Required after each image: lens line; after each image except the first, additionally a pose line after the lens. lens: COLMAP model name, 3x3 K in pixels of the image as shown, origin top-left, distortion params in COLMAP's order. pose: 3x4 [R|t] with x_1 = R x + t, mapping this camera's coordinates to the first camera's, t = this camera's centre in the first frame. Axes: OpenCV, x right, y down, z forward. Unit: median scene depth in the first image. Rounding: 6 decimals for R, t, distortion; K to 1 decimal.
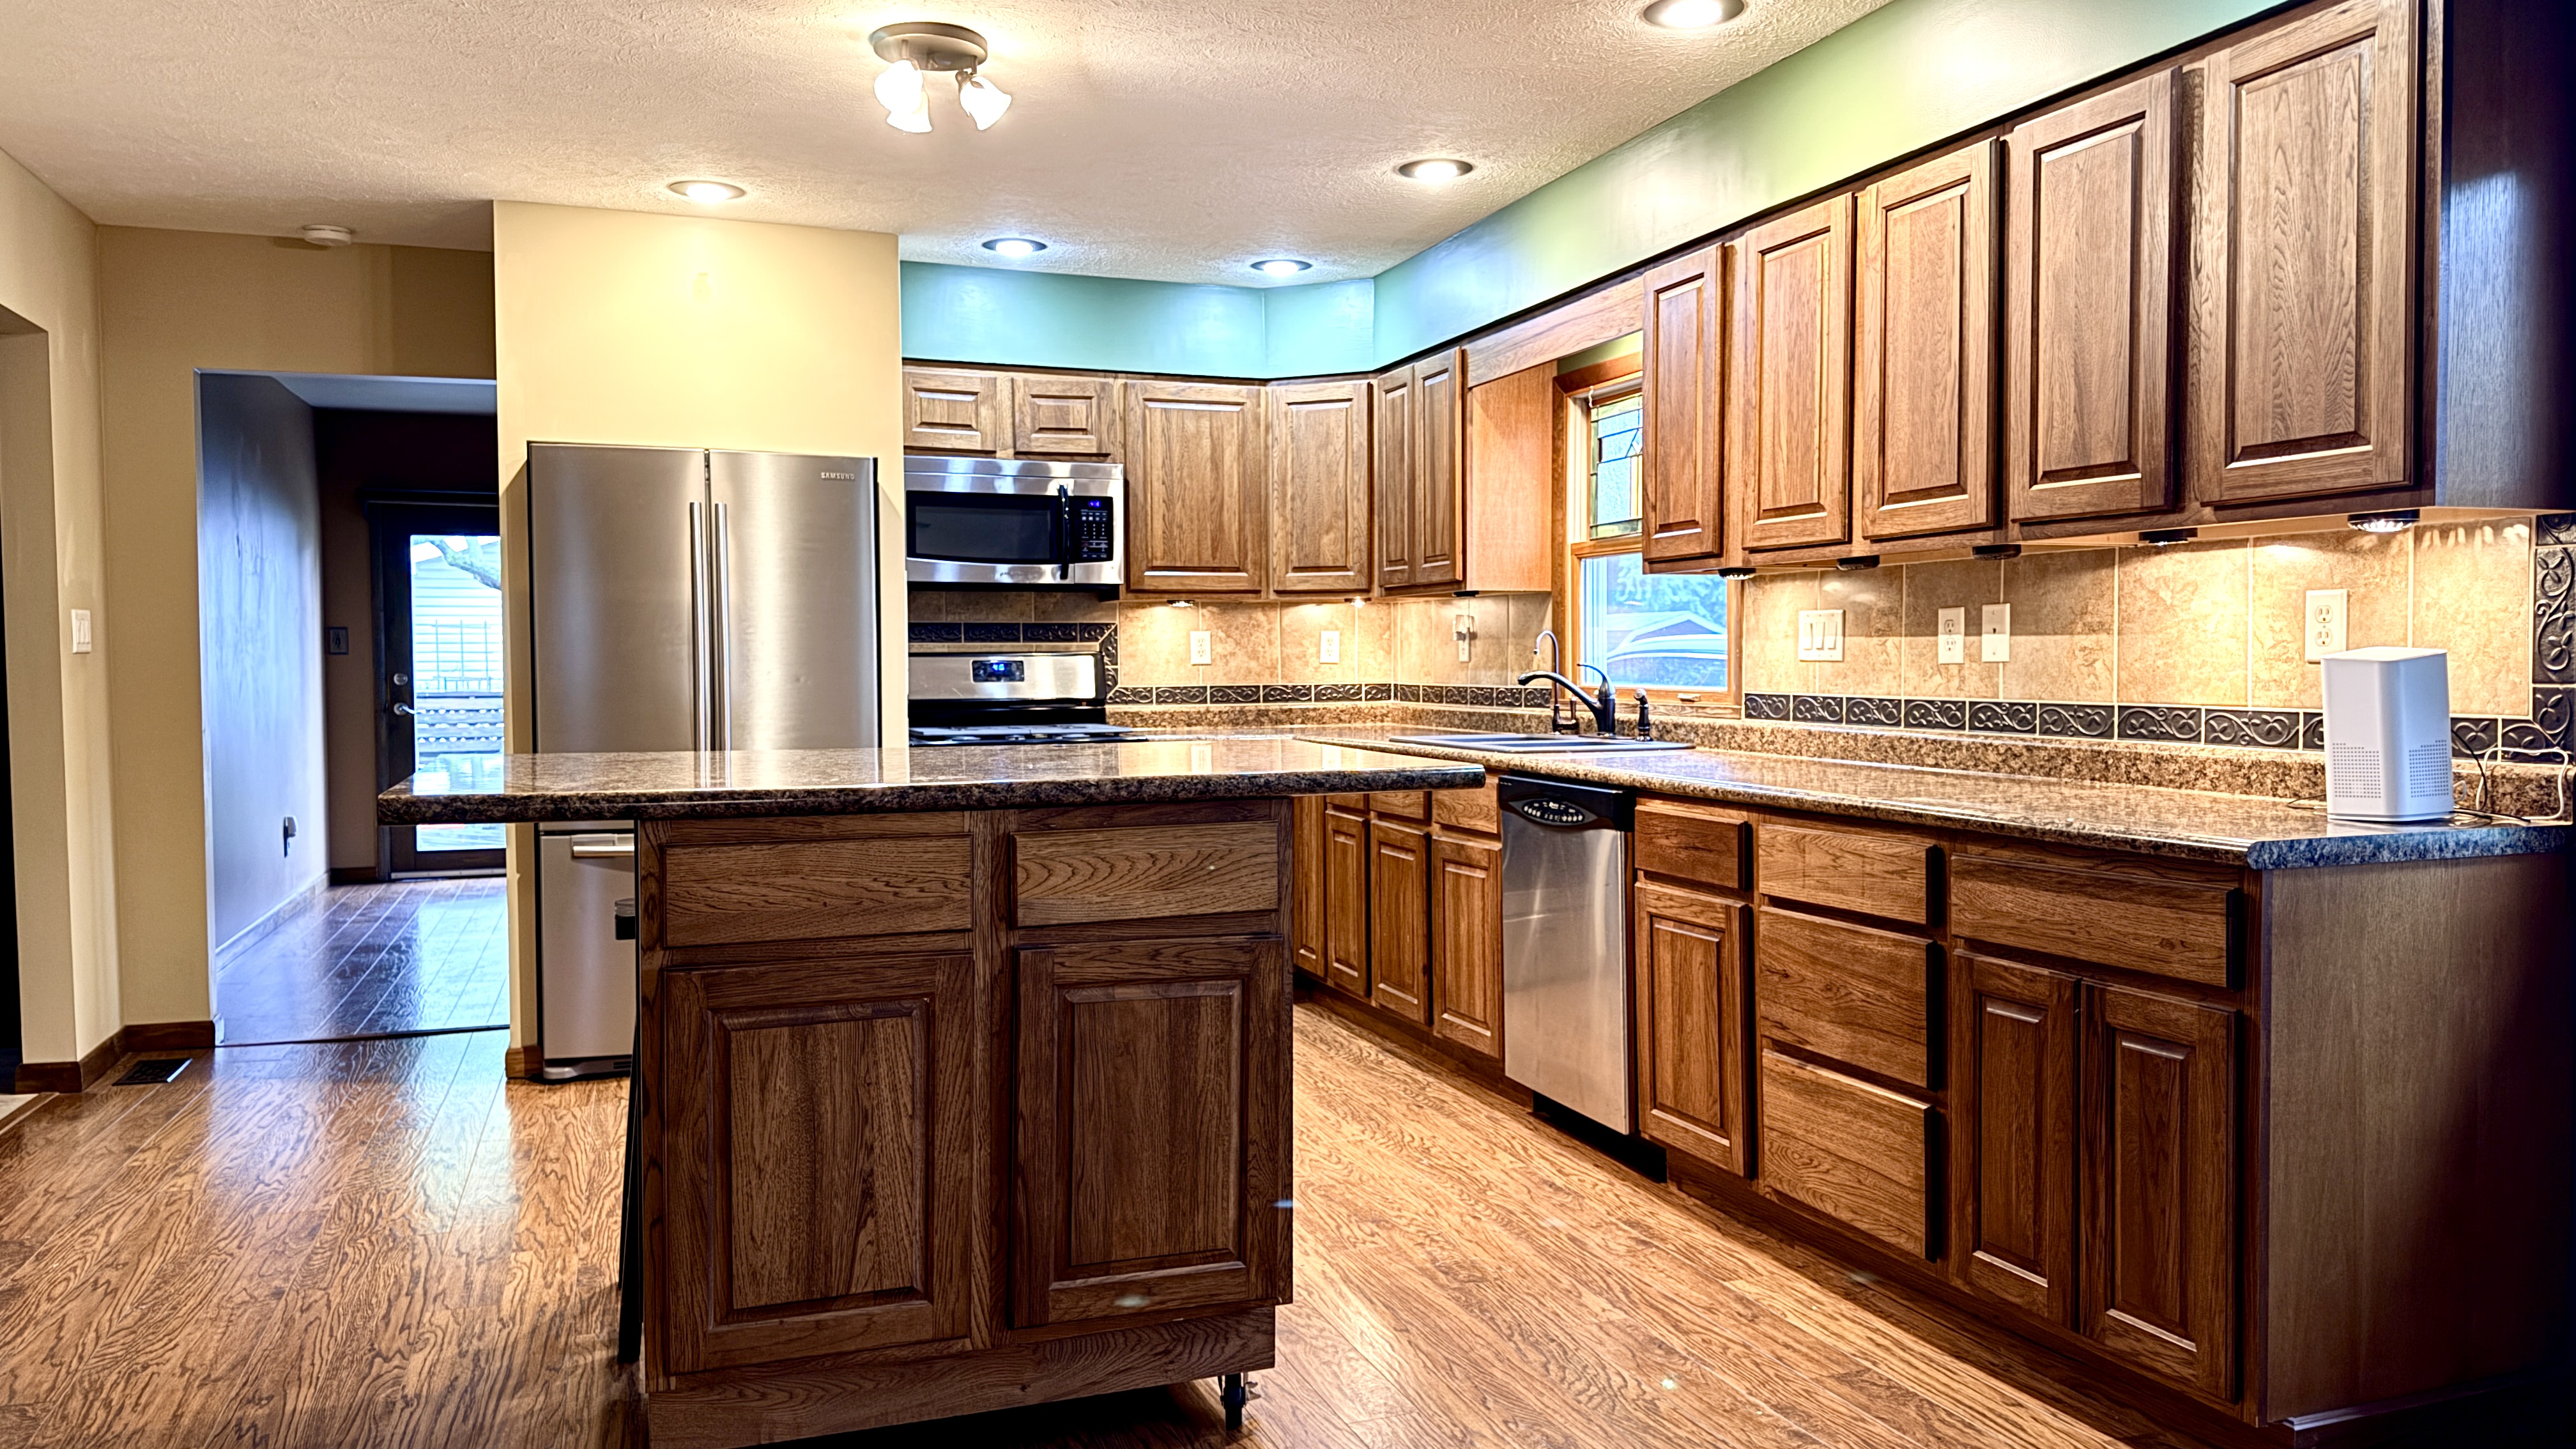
lens RADIAL K [[1759.5, 0, 1290.0], [0, 1759.5, 728.2], [0, 0, 1]] dist [0.005718, -0.017283]
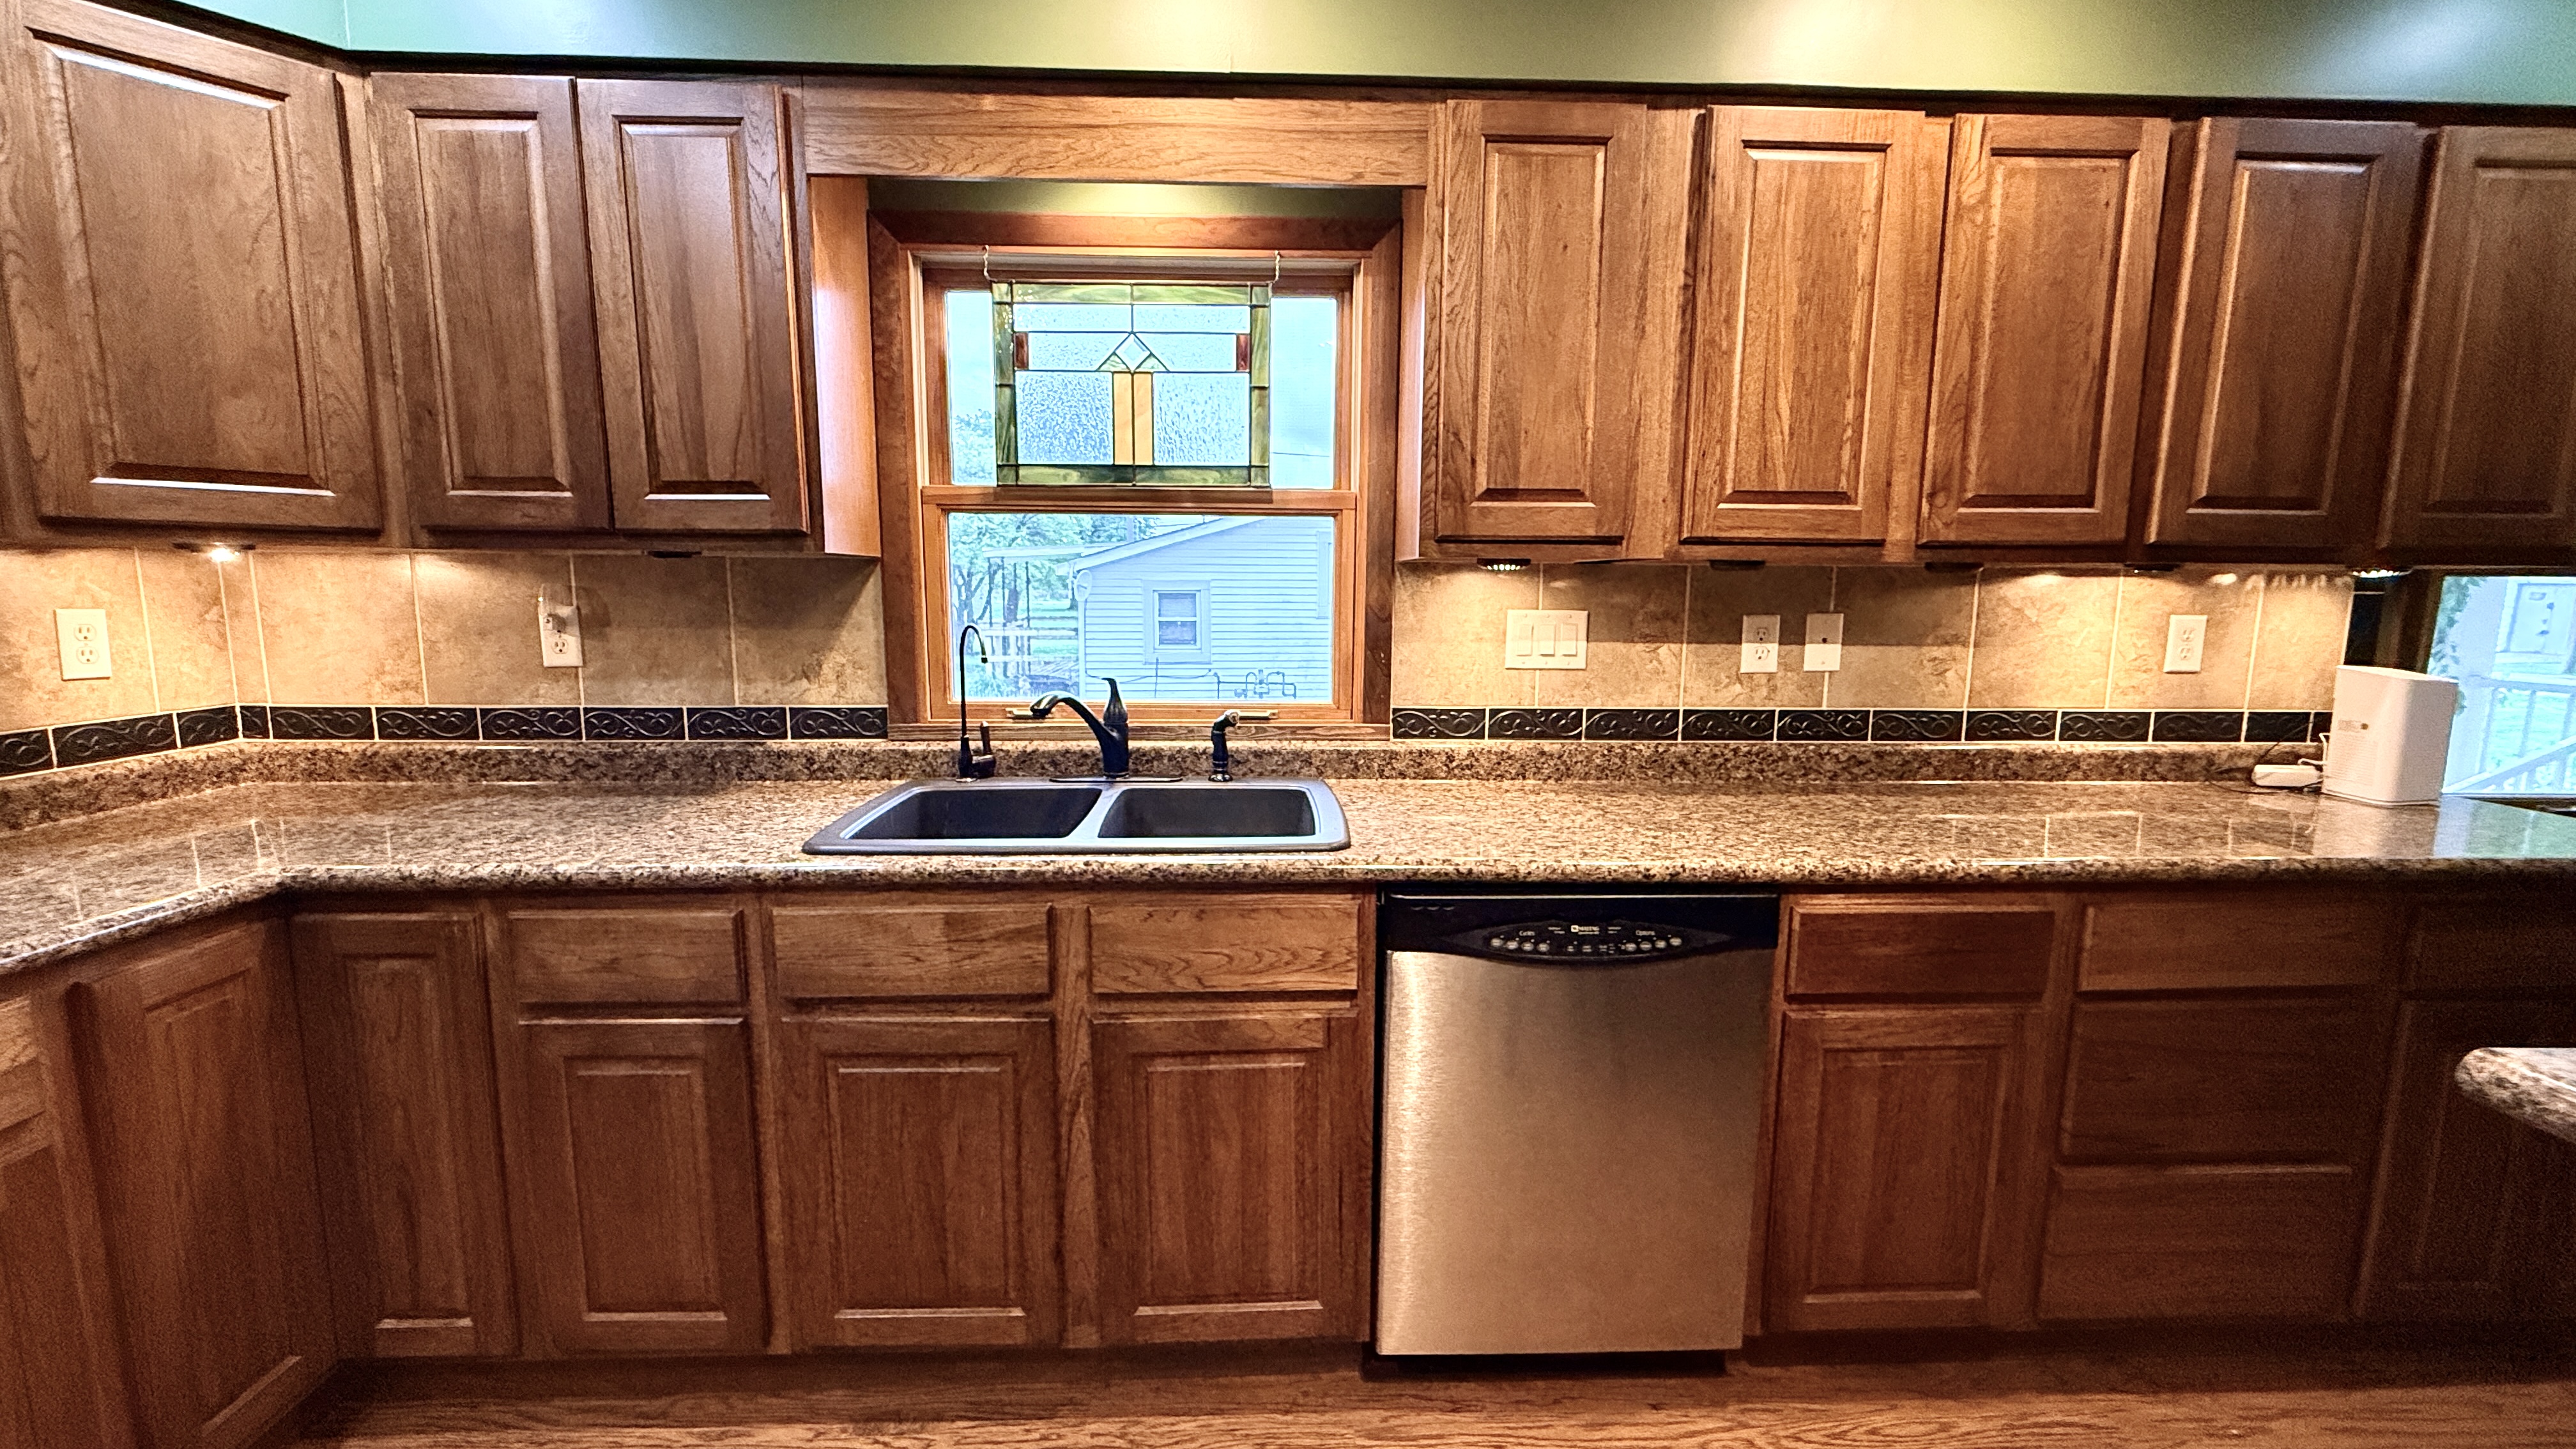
lens RADIAL K [[1021.8, 0, 1284.3], [0, 1021.8, 725.5], [0, 0, 1]] dist [0.000643, 0.000167]
pose [[0.302797, -0.120737, 0.945376, -0.242600], [0.030072, 0.992660, 0.117144, -0.082372], [-0.952580, -0.007041, 0.304205, 1.085513]]
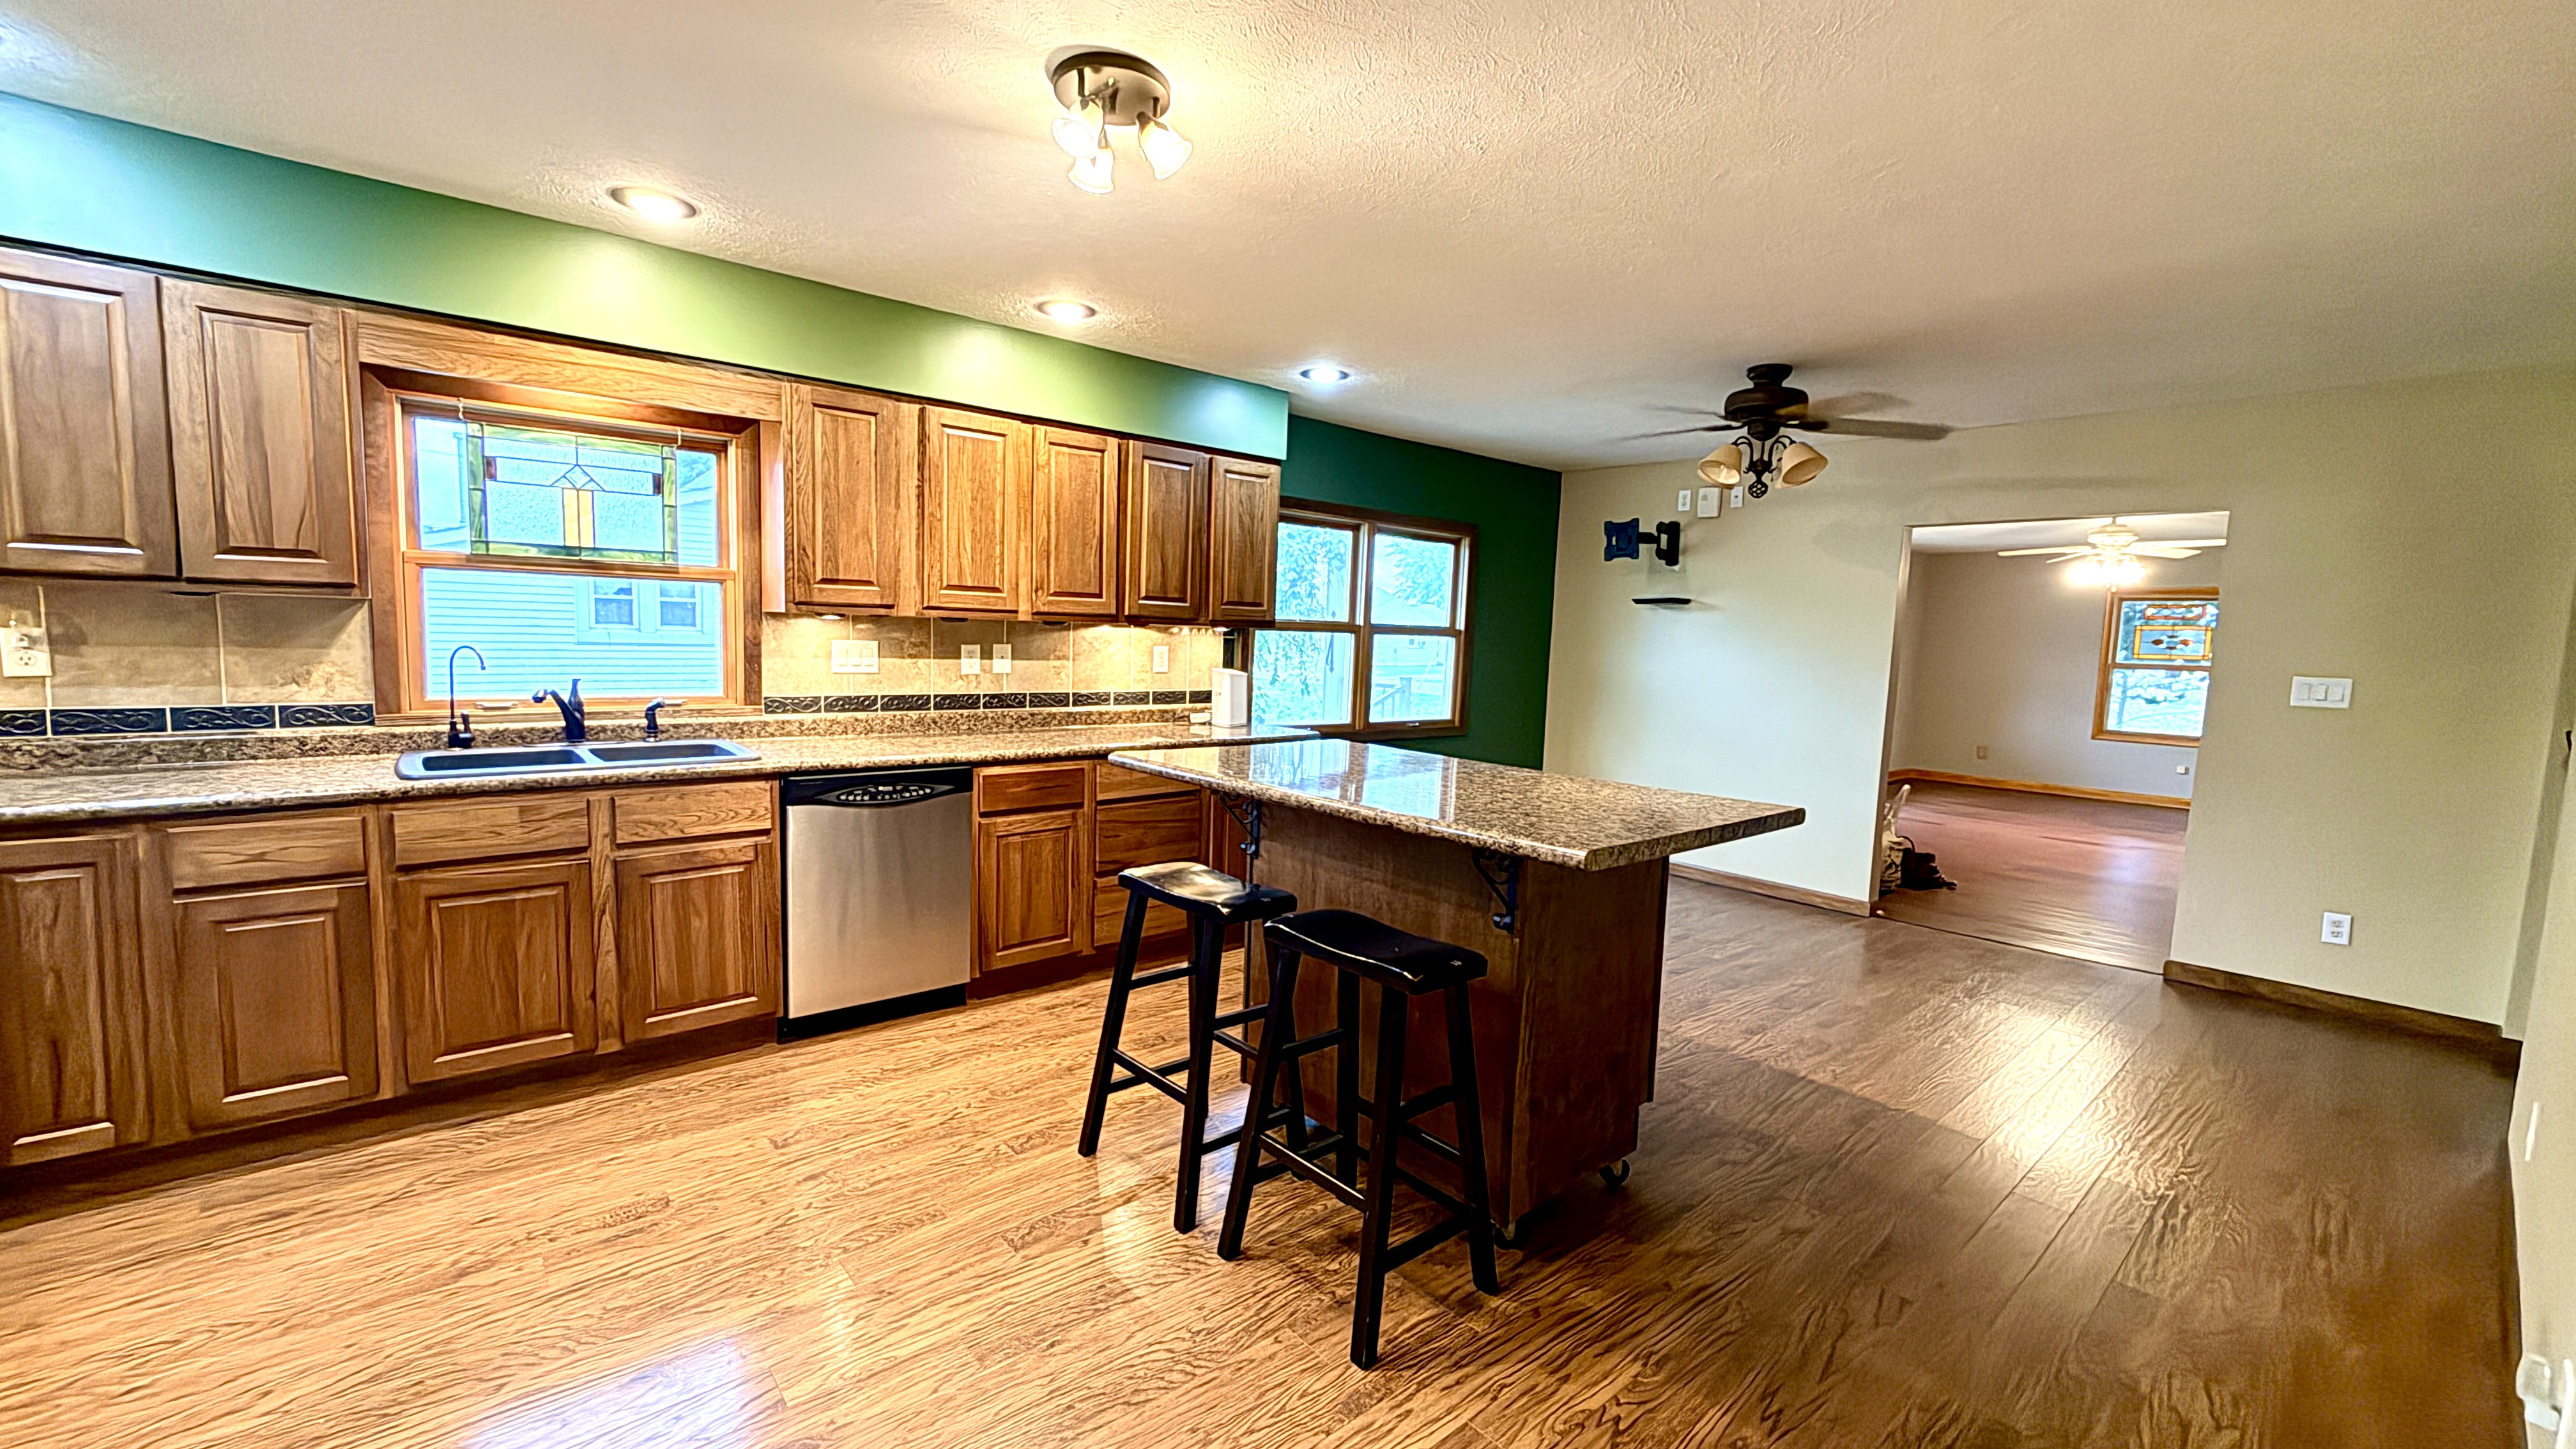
lens RADIAL K [[1021.8, 0, 1274.7], [0, 1021.8, 726.6], [0, 0, 1]] dist [0.000643, 0.000167]
pose [[-0.345274, -0.094476, 0.933735, -0.759761], [0.008006, 0.994588, 0.103593, -0.091825], [-0.938468, 0.043244, -0.342648, 1.079290]]
